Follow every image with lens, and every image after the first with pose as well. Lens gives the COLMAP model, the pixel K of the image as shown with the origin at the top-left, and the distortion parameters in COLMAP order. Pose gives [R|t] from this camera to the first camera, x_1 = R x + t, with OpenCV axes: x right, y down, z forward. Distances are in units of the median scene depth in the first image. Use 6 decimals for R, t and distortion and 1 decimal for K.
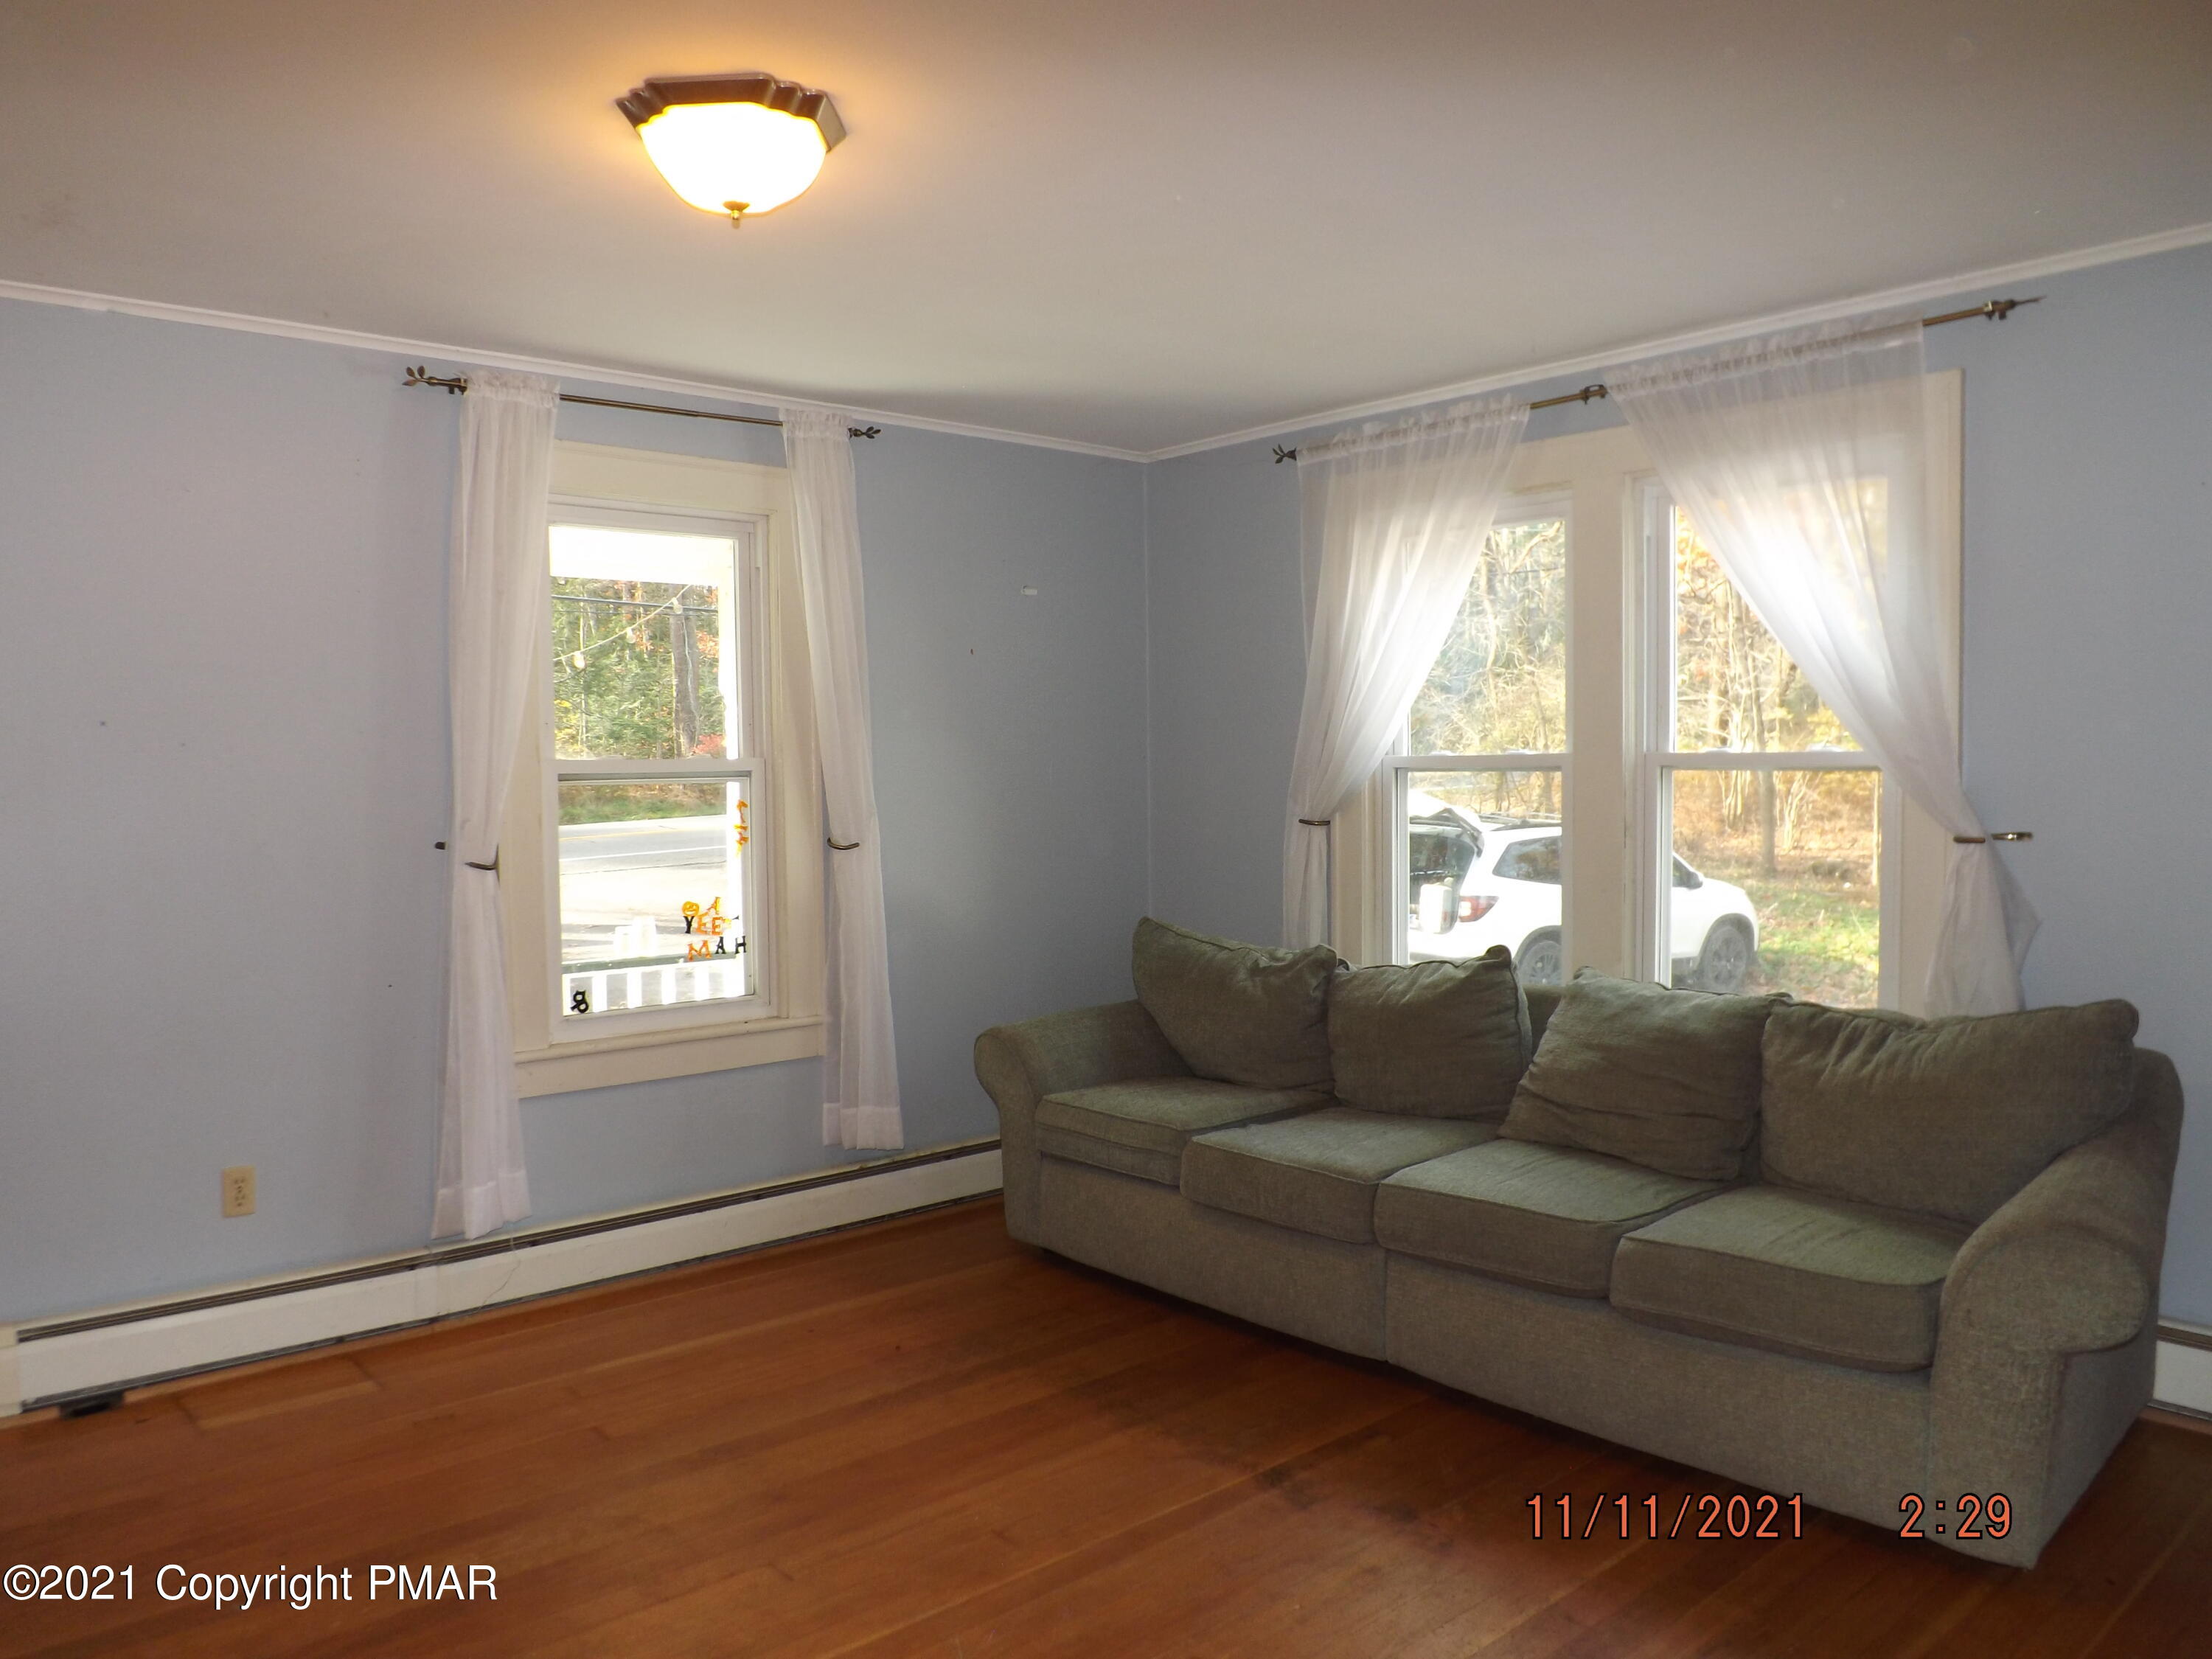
lens RADIAL K [[1582.4, 0, 1161.5], [0, 1582.4, 852.9], [0, 0, 1]] dist [-0.047969, 0.002023]
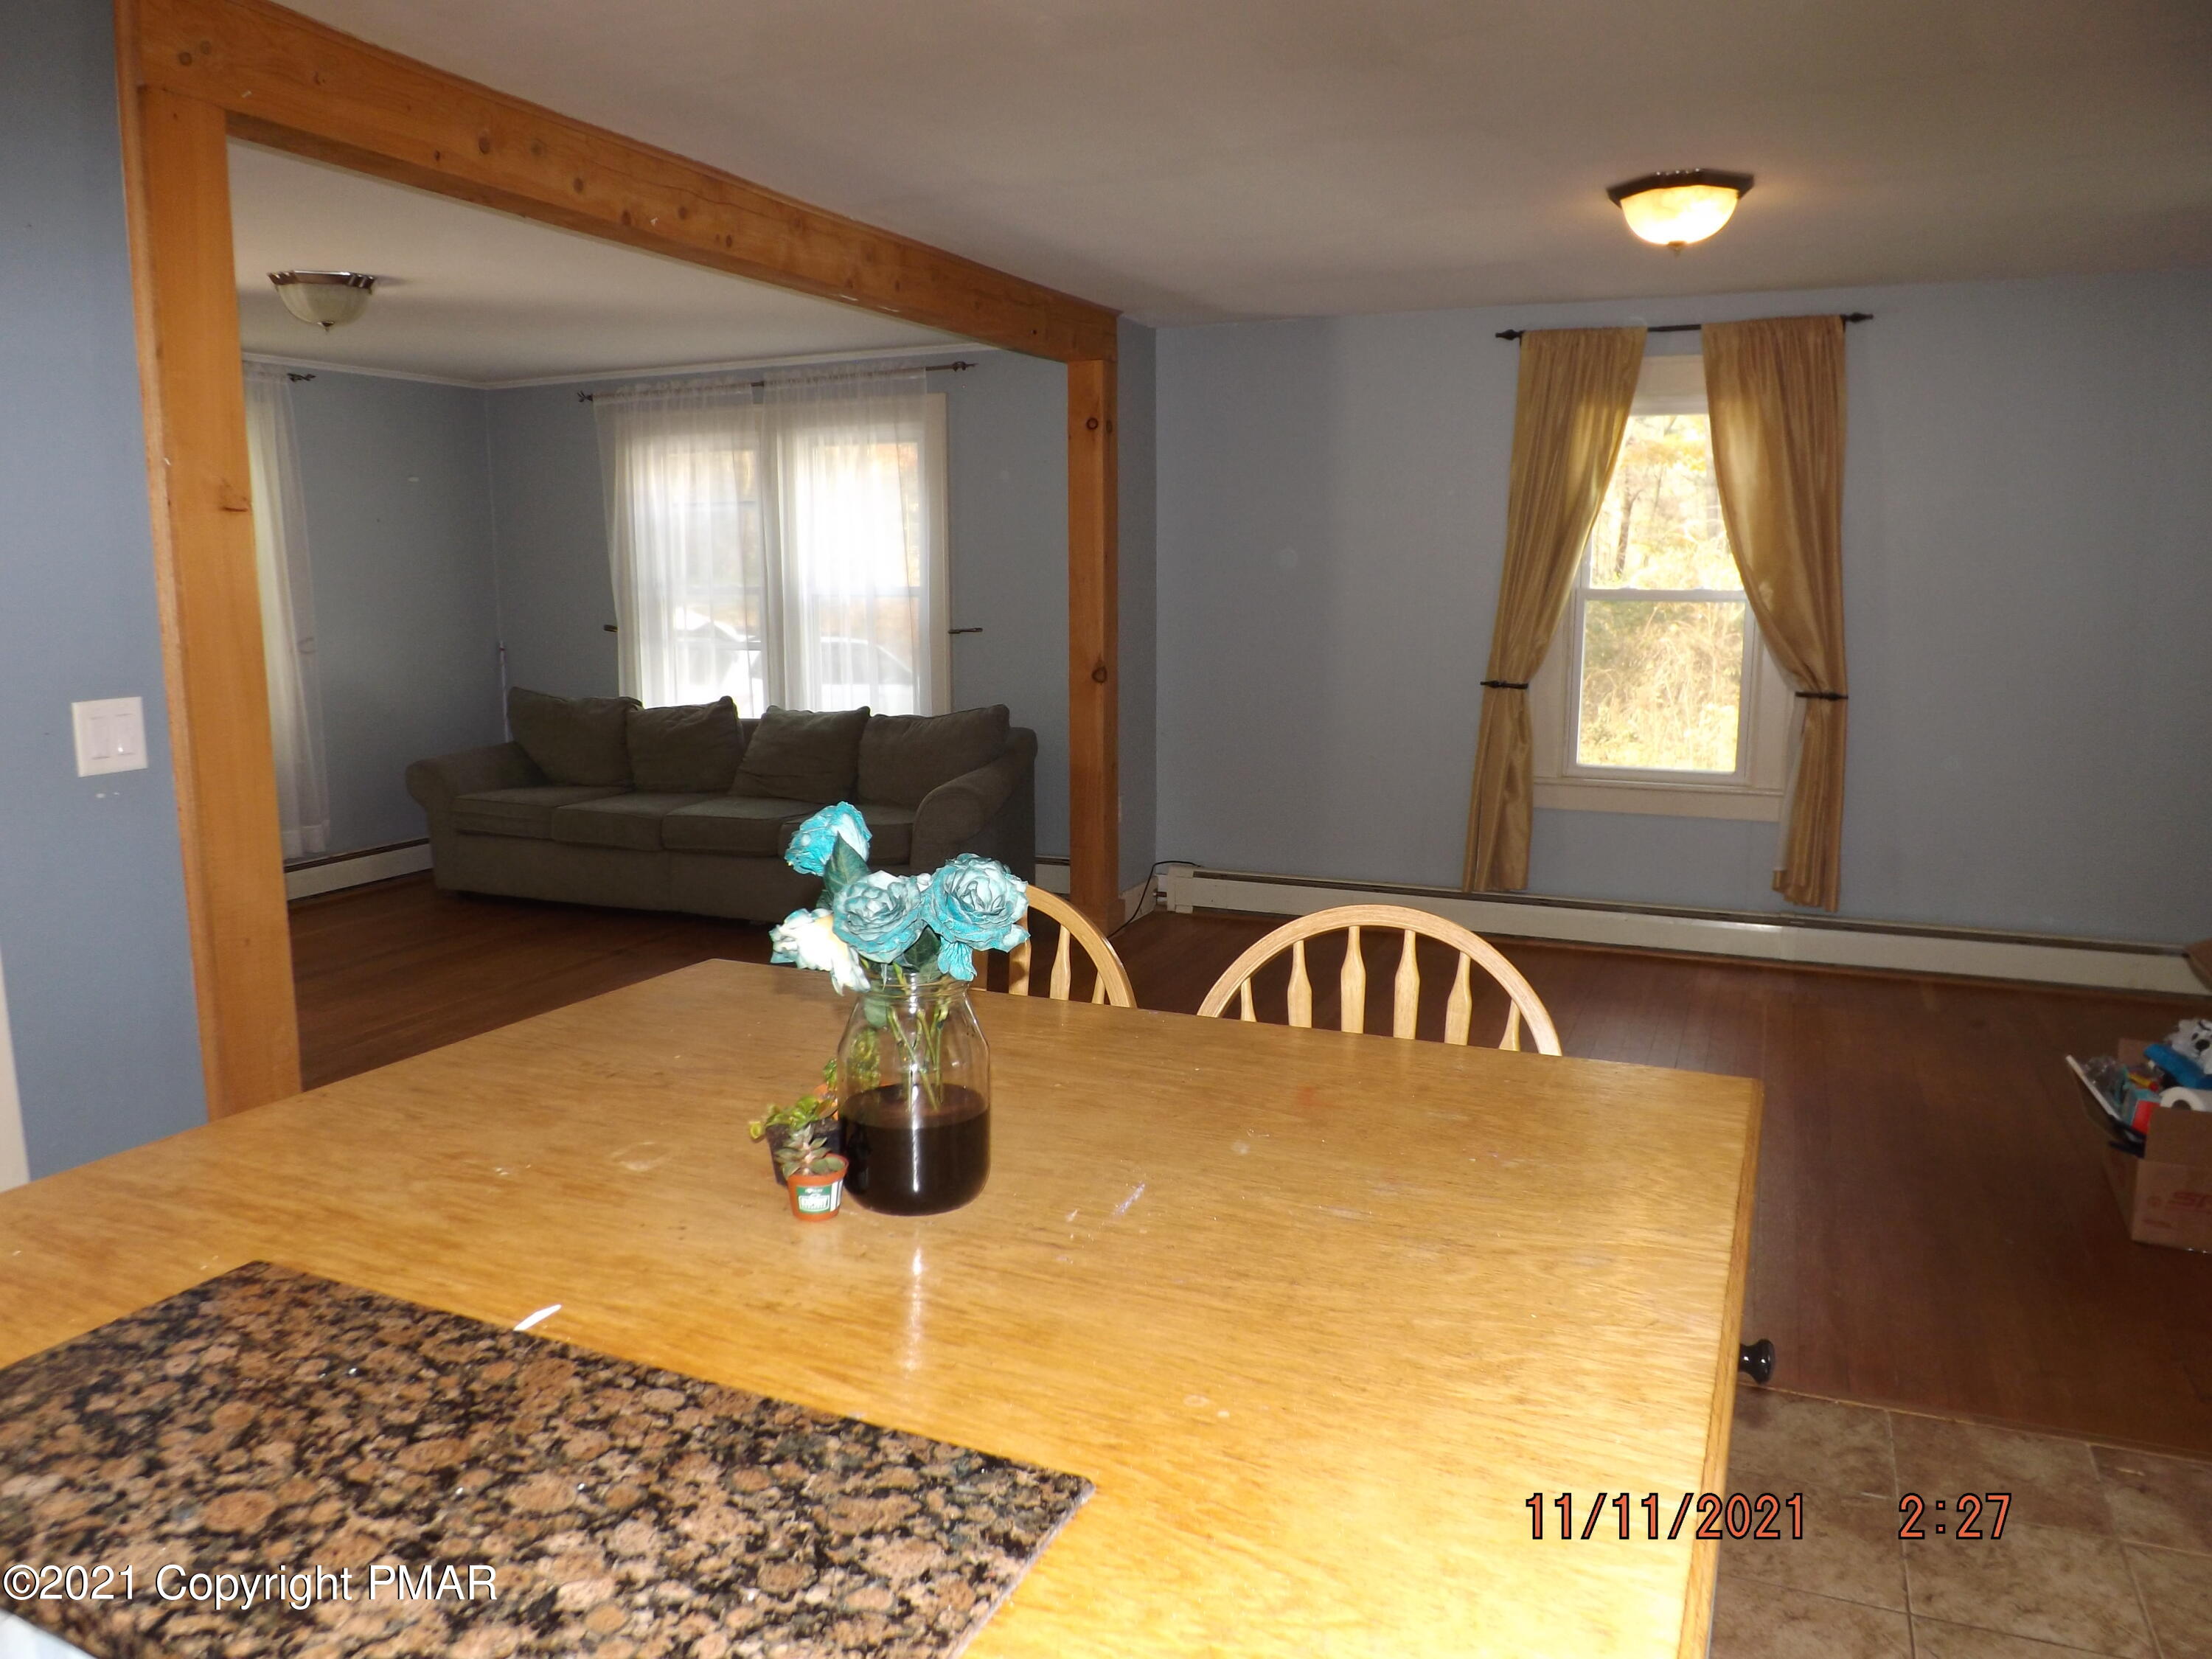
lens RADIAL K [[1545.3, 0, 1044.5], [0, 1545.3, 825.7], [0, 0, 1]] dist [-0.047714, -0.000262]
pose [[0.924875, -0.057744, 0.375861, -0.122149], [0.019606, 0.994330, 0.104516, 0.029735], [-0.379765, -0.089295, 0.920763, -0.781850]]
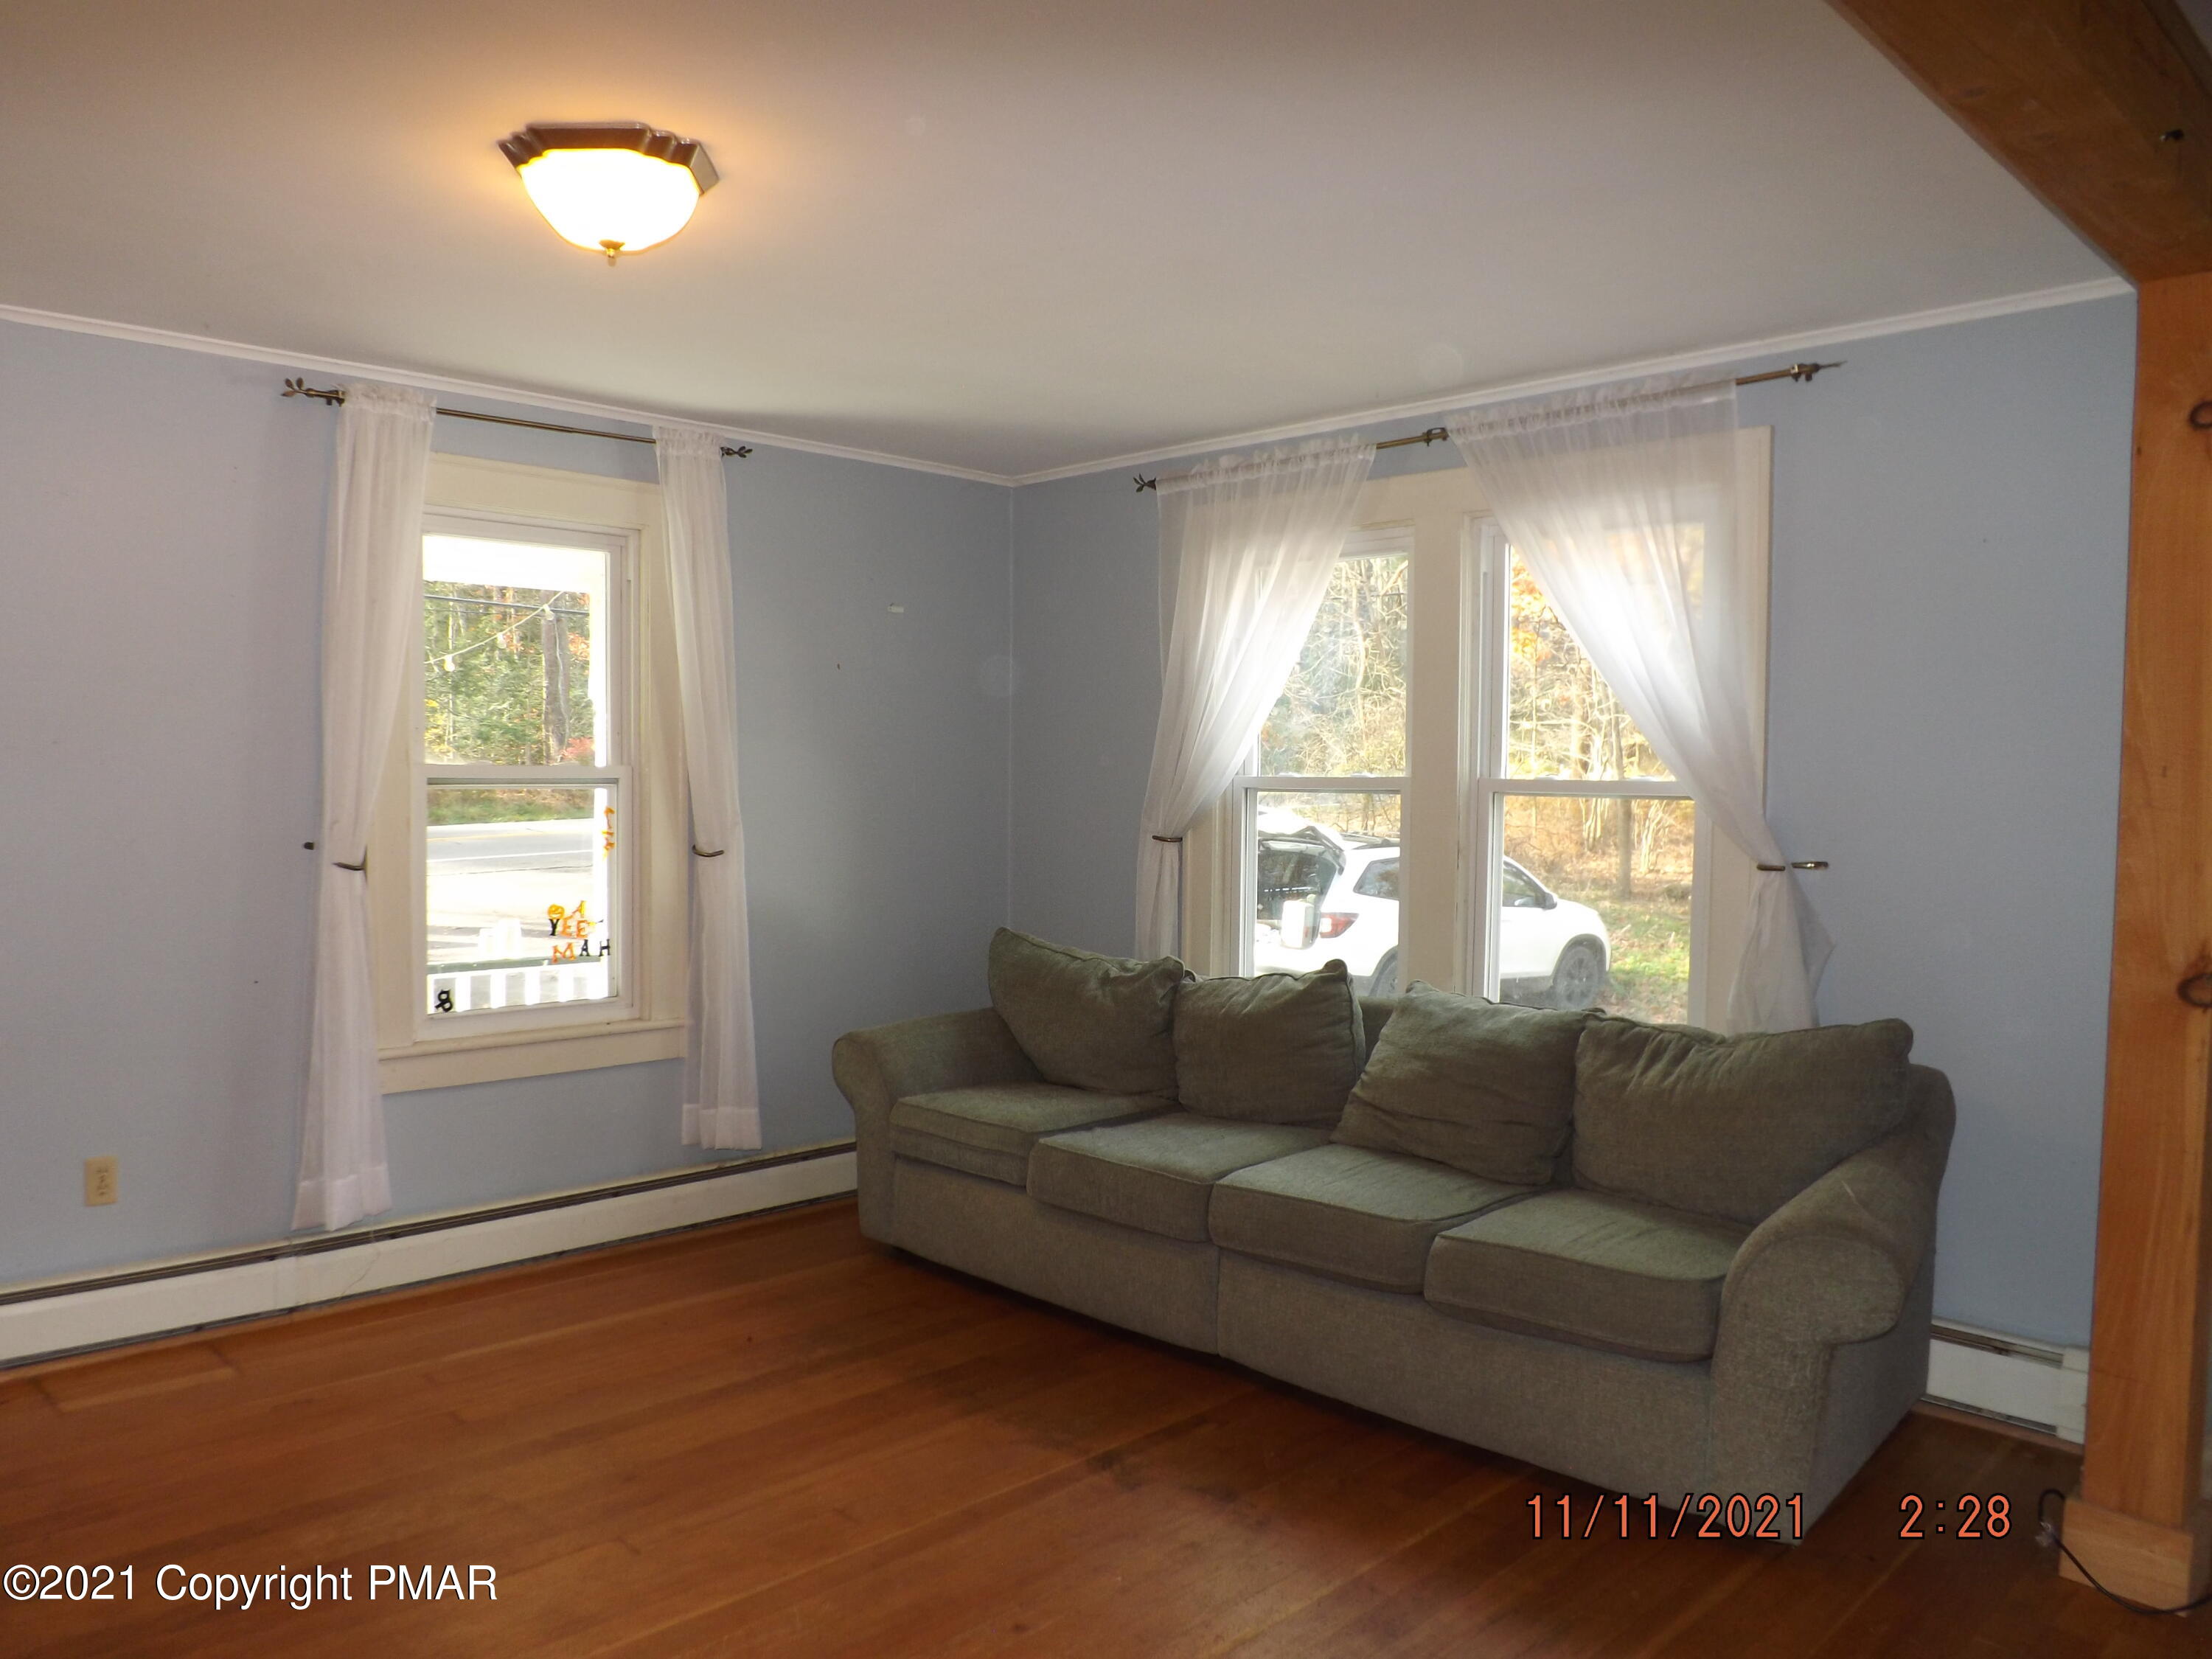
lens RADIAL K [[1581.8, 0, 1101.6], [0, 1581.8, 855.5], [0, 0, 1]] dist [-0.034385, 0.001204]
pose [[0.998949, 0.018467, 0.041959, 0.013243], [-0.018211, 0.999813, -0.006463, -0.001092], [-0.042070, 0.005692, 0.999098, -0.042748]]
